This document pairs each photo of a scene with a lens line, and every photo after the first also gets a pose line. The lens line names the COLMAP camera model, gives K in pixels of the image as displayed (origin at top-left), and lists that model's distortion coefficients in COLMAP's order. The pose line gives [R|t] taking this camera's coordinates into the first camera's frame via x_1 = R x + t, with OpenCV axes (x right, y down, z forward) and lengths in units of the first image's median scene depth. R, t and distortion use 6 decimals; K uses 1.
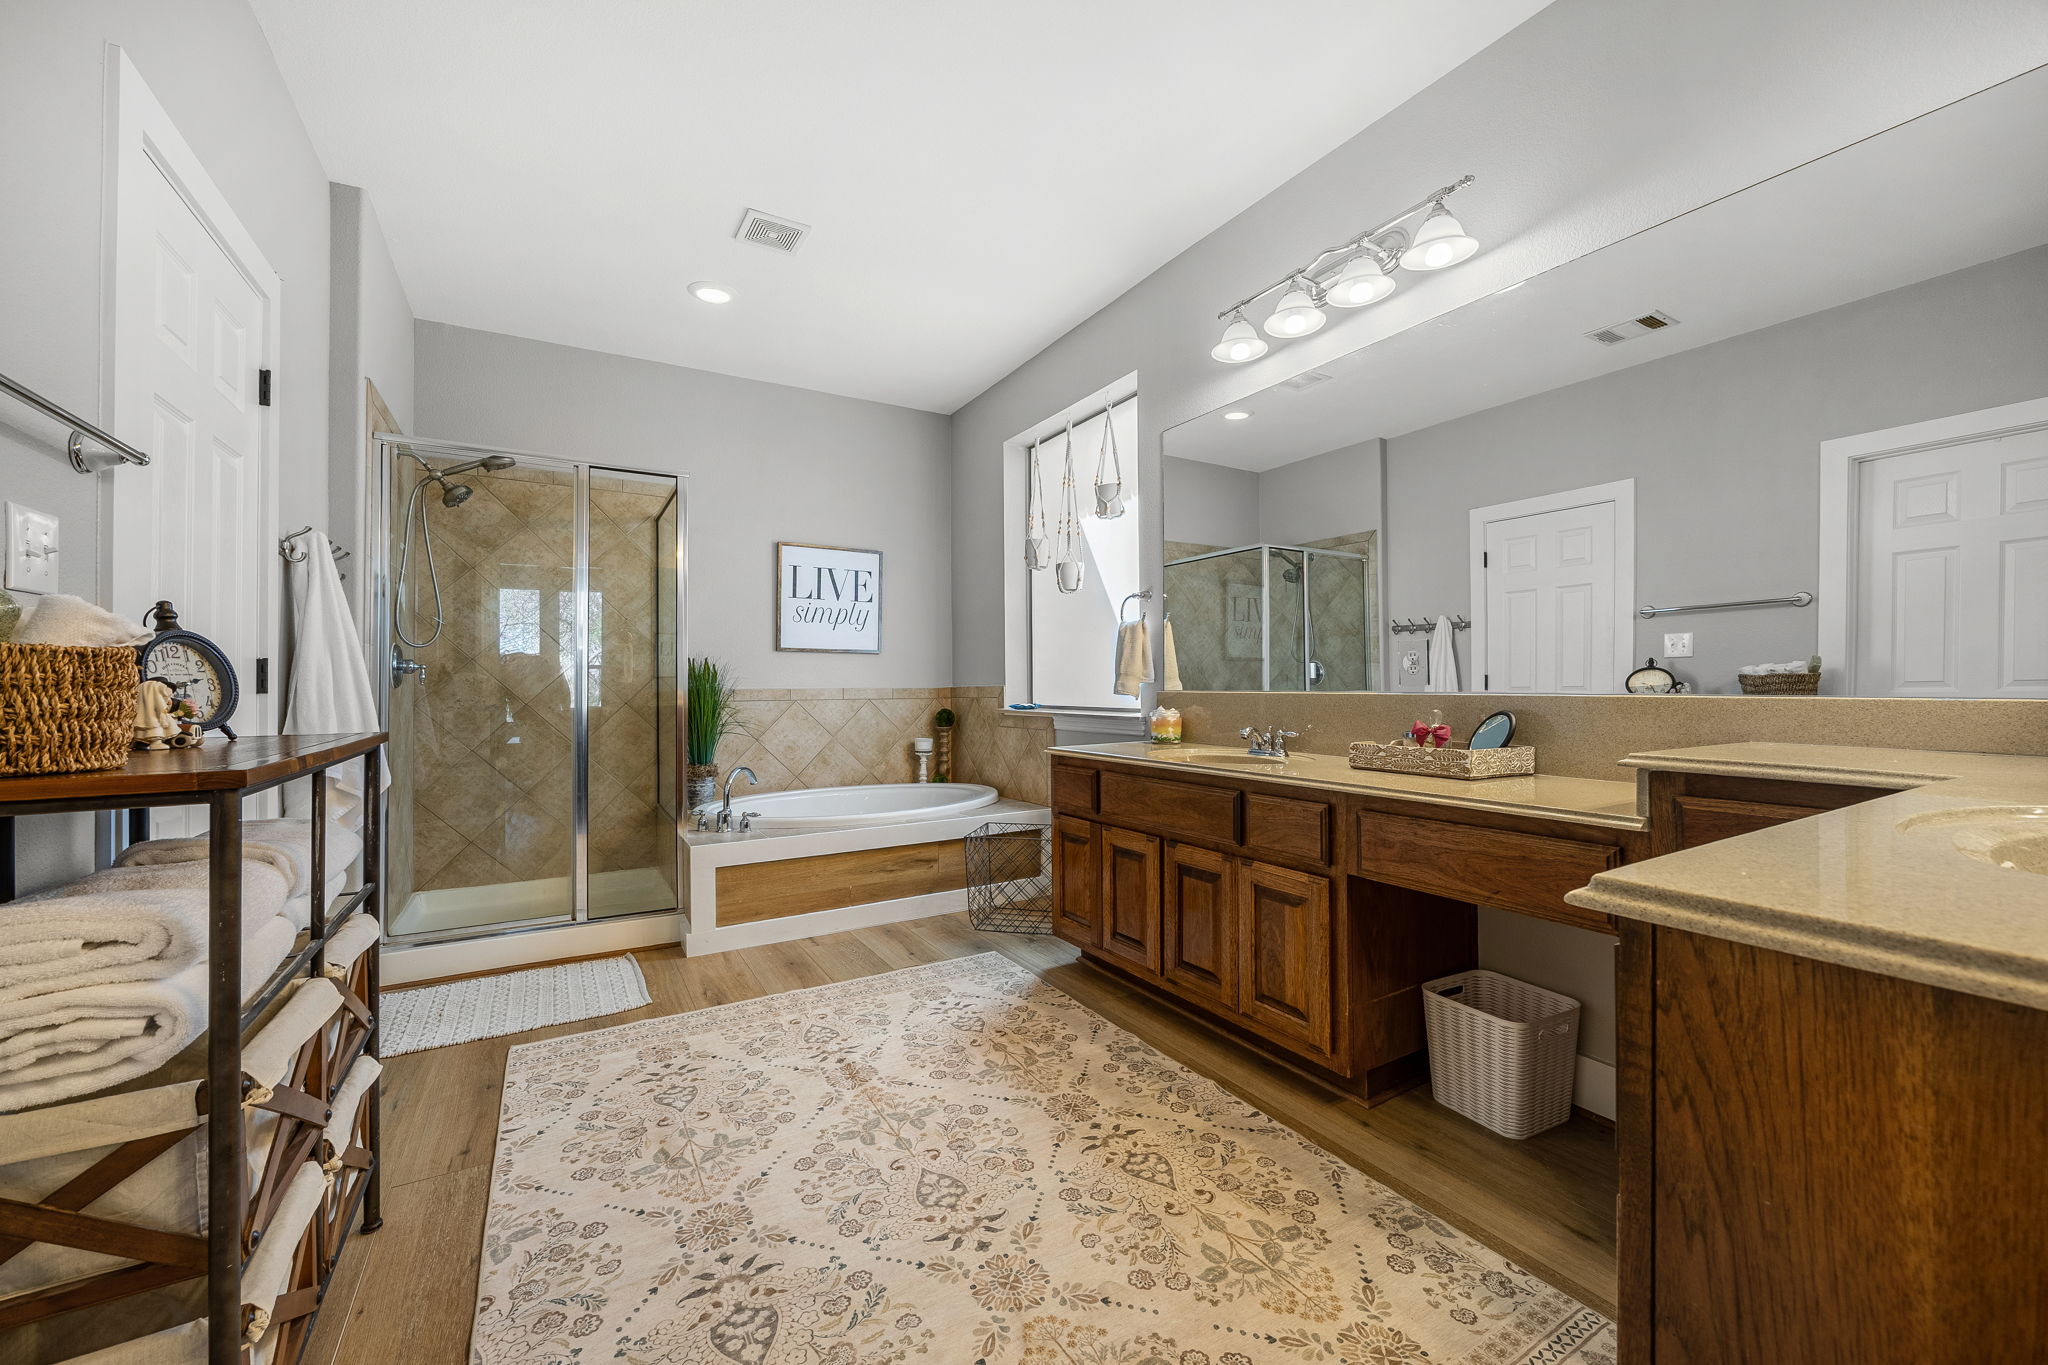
lens RADIAL K [[785.2, 0, 1027.7], [0, 785.2, 684.4], [0, 0, 1]] dist [0.002480, -0.000016]
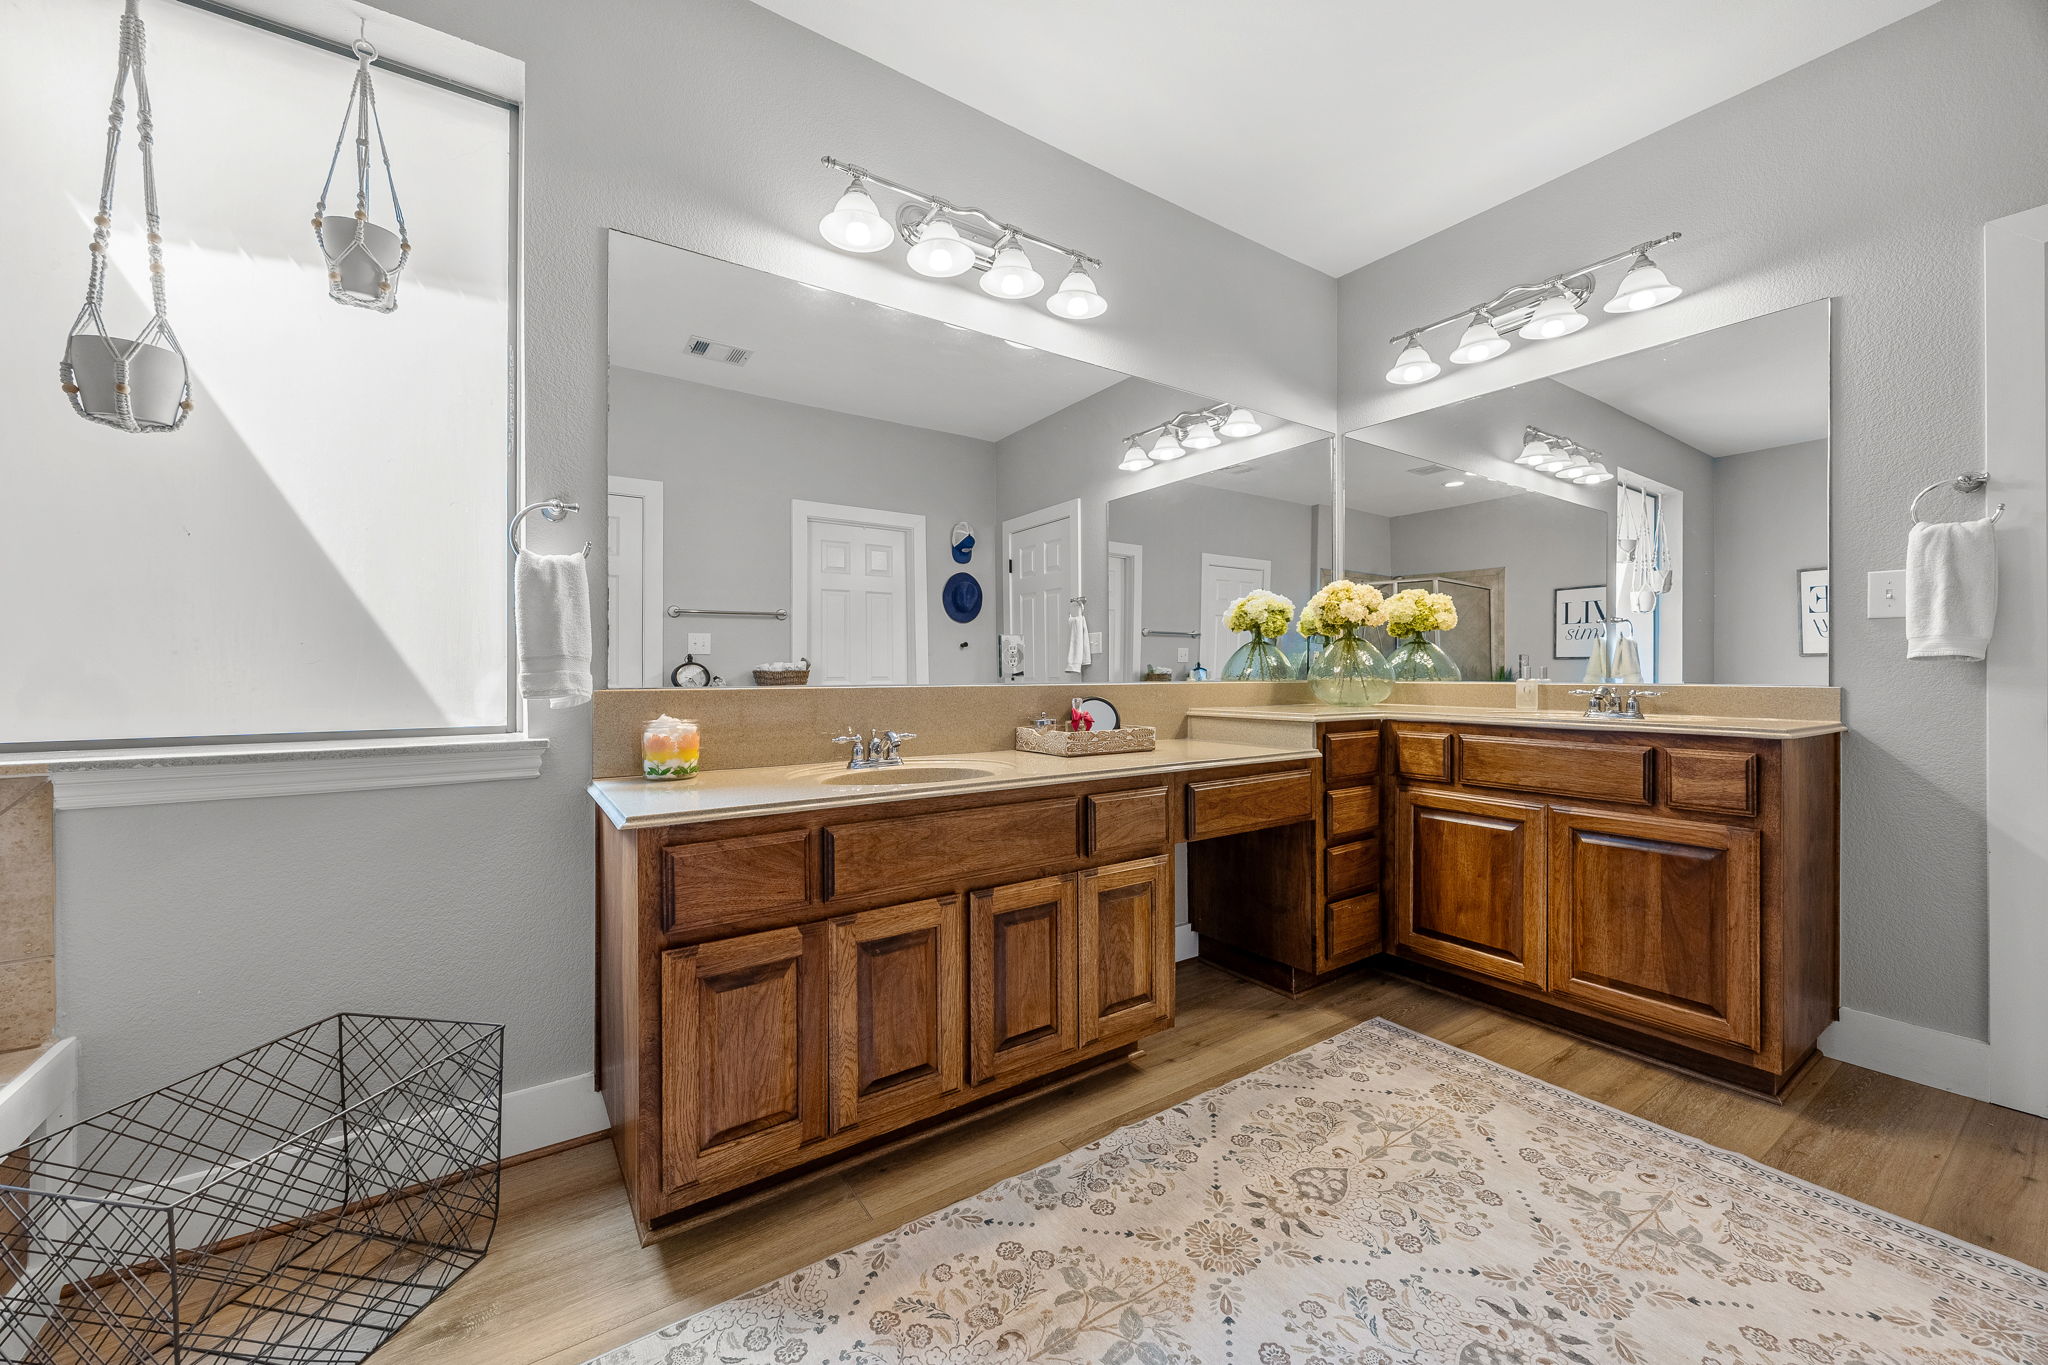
lens RADIAL K [[785.2, 0, 1031.7], [0, 785.2, 672.0], [0, 0, 1]] dist [0.002480, -0.000016]
pose [[-0.058635, 0.007041, 0.998255, -0.597186], [0.005147, 0.999964, -0.006750, 0.002190], [-0.998266, 0.004742, -0.058669, 1.078176]]
